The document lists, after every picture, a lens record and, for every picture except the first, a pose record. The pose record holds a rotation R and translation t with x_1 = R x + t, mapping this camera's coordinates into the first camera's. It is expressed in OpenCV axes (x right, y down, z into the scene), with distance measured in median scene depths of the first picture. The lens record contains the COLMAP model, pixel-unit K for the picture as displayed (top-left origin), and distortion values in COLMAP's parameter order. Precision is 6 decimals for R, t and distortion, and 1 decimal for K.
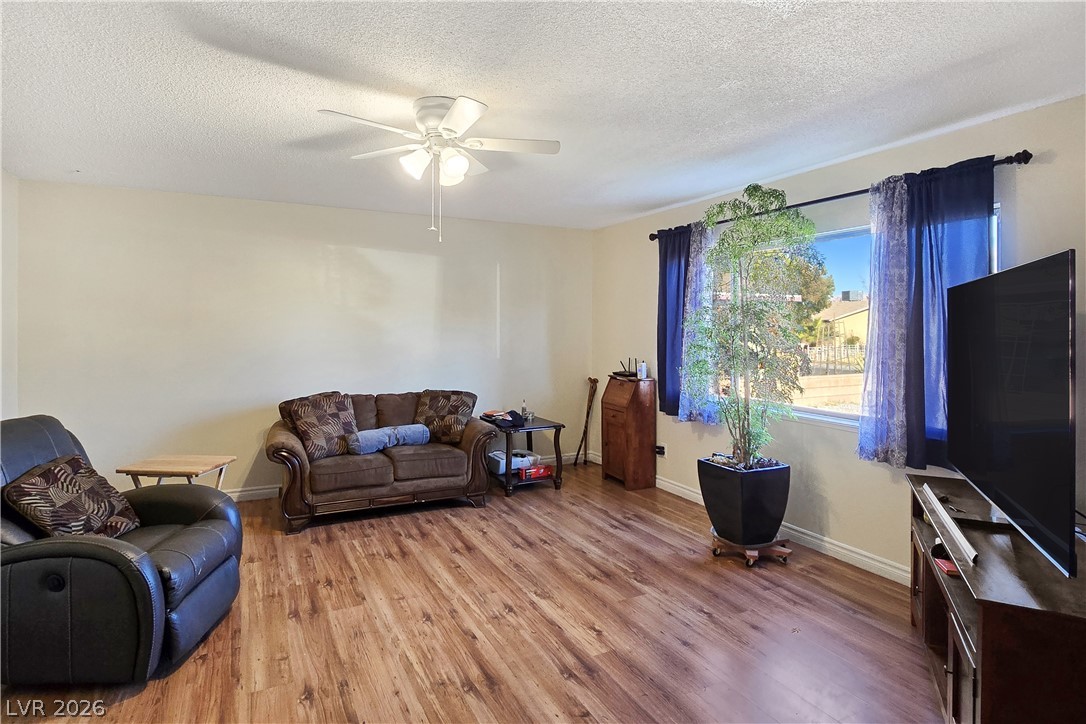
lens RADIAL K [[581.1, 0, 543.2], [0, 581.1, 322.4], [0, 0, 1]] dist [0.000036, -0.000831]
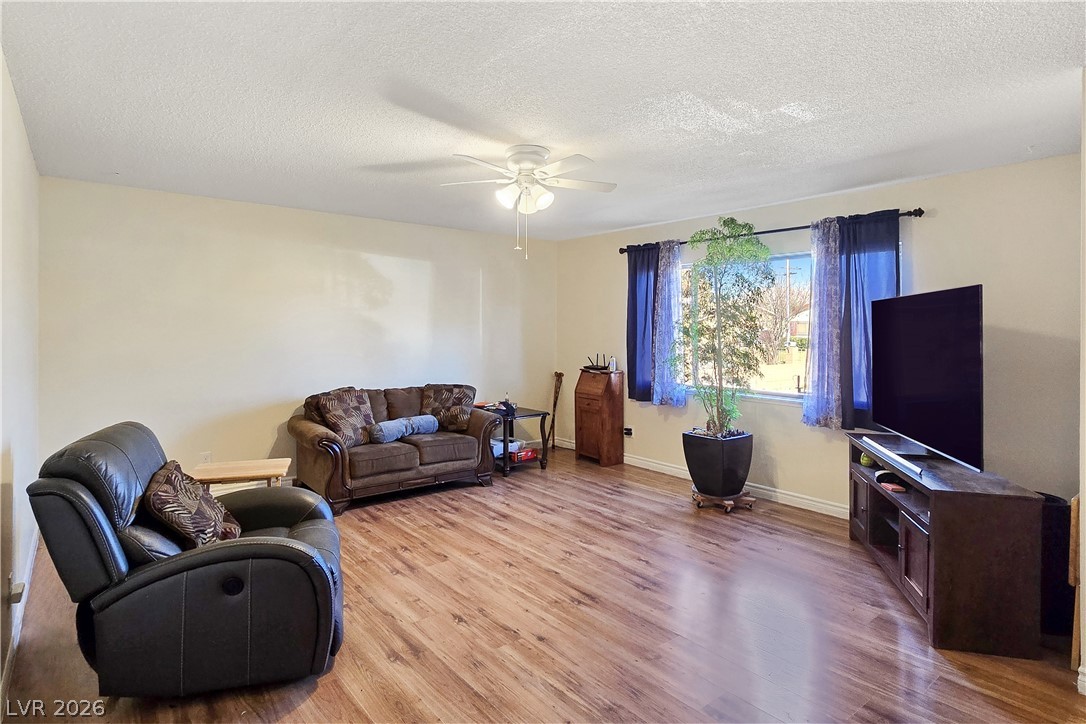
lens RADIAL K [[583.5, 0, 549.9], [0, 583.5, 316.7], [0, 0, 1]] dist [0.000500, 0.000305]
pose [[0.975686, 0.005538, 0.219105, -0.275850], [-0.003563, 0.999949, -0.009405, -0.002479], [-0.219146, 0.008395, 0.975656, -0.159760]]
